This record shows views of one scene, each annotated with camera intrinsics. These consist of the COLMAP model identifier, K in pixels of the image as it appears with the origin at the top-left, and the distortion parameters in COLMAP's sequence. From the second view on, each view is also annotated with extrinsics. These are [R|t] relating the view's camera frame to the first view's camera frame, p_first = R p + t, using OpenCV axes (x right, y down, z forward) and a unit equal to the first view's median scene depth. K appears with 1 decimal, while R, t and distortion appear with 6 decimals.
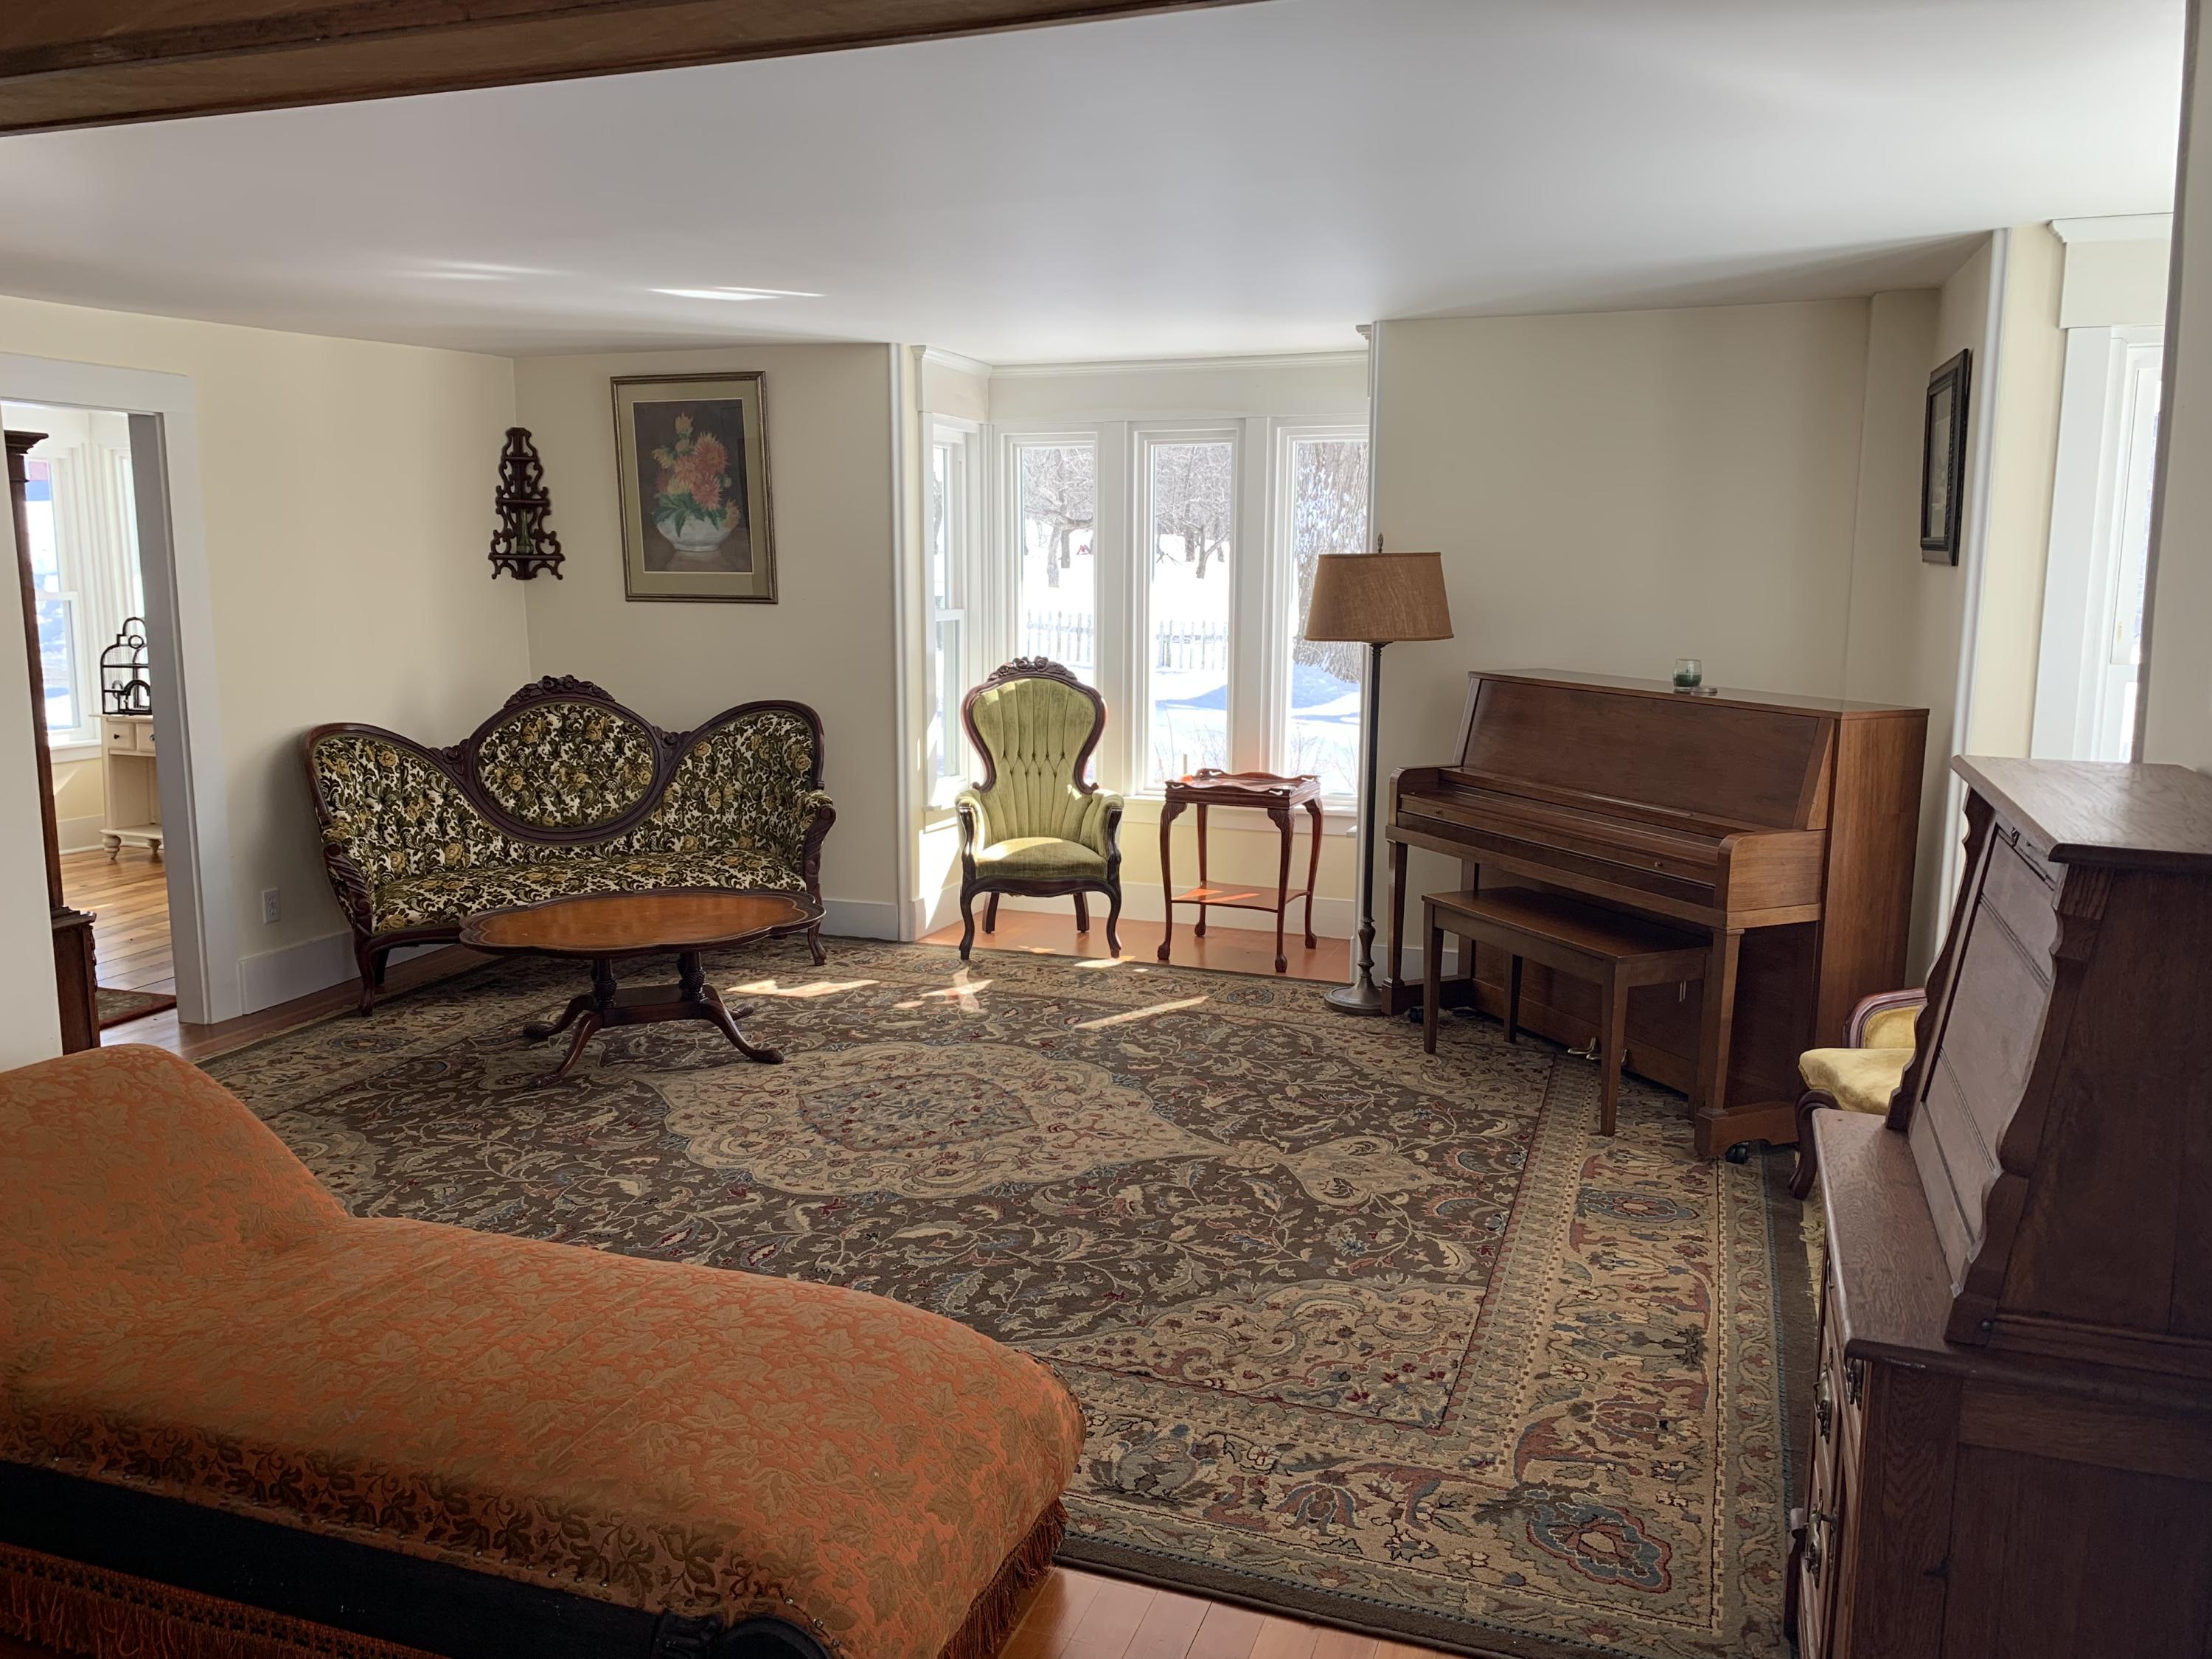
lens RADIAL K [[1705.9, 0, 1117.2], [0, 1705.9, 823.2], [0, 0, 1]] dist [0.004102, -0.027252]
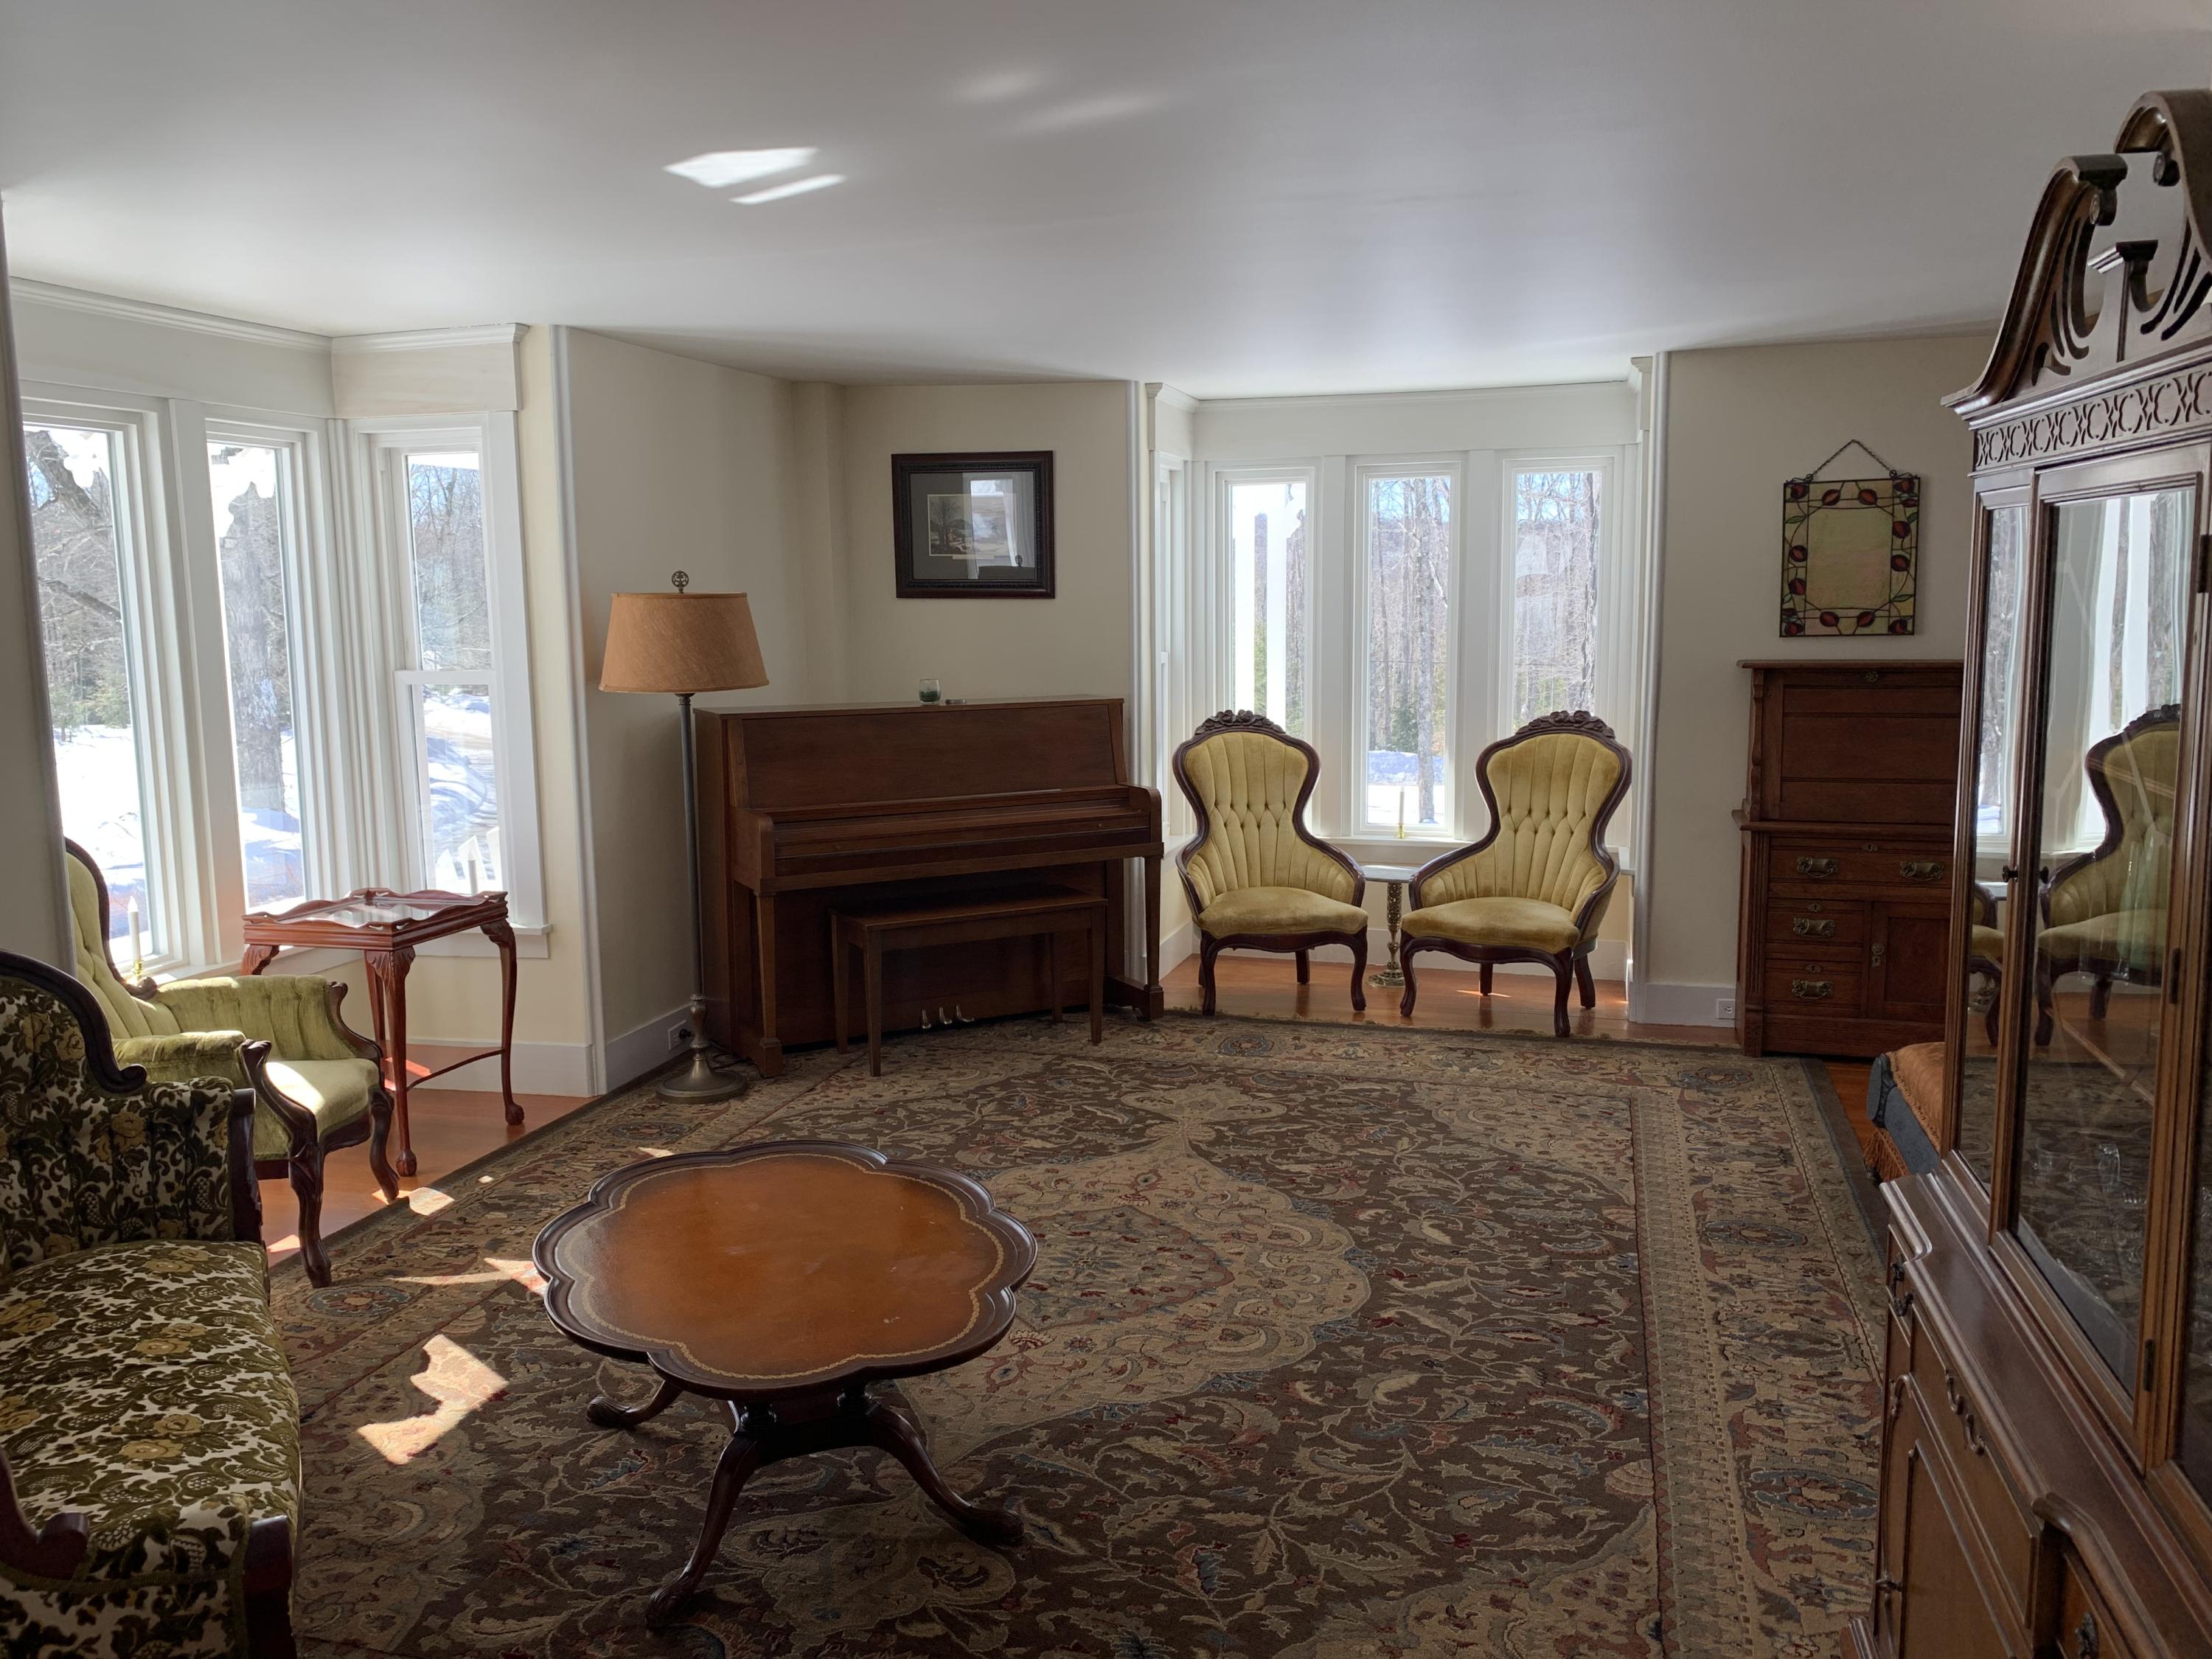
lens RADIAL K [[1705.9, 0, 1116.5], [0, 1705.9, 820.0], [0, 0, 1]] dist [0.004102, -0.027252]
pose [[-0.049390, -0.152079, 0.987134, -1.007420], [0.177218, 0.971323, 0.158510, -0.185502], [-0.982931, 0.182767, -0.021022, 1.086408]]
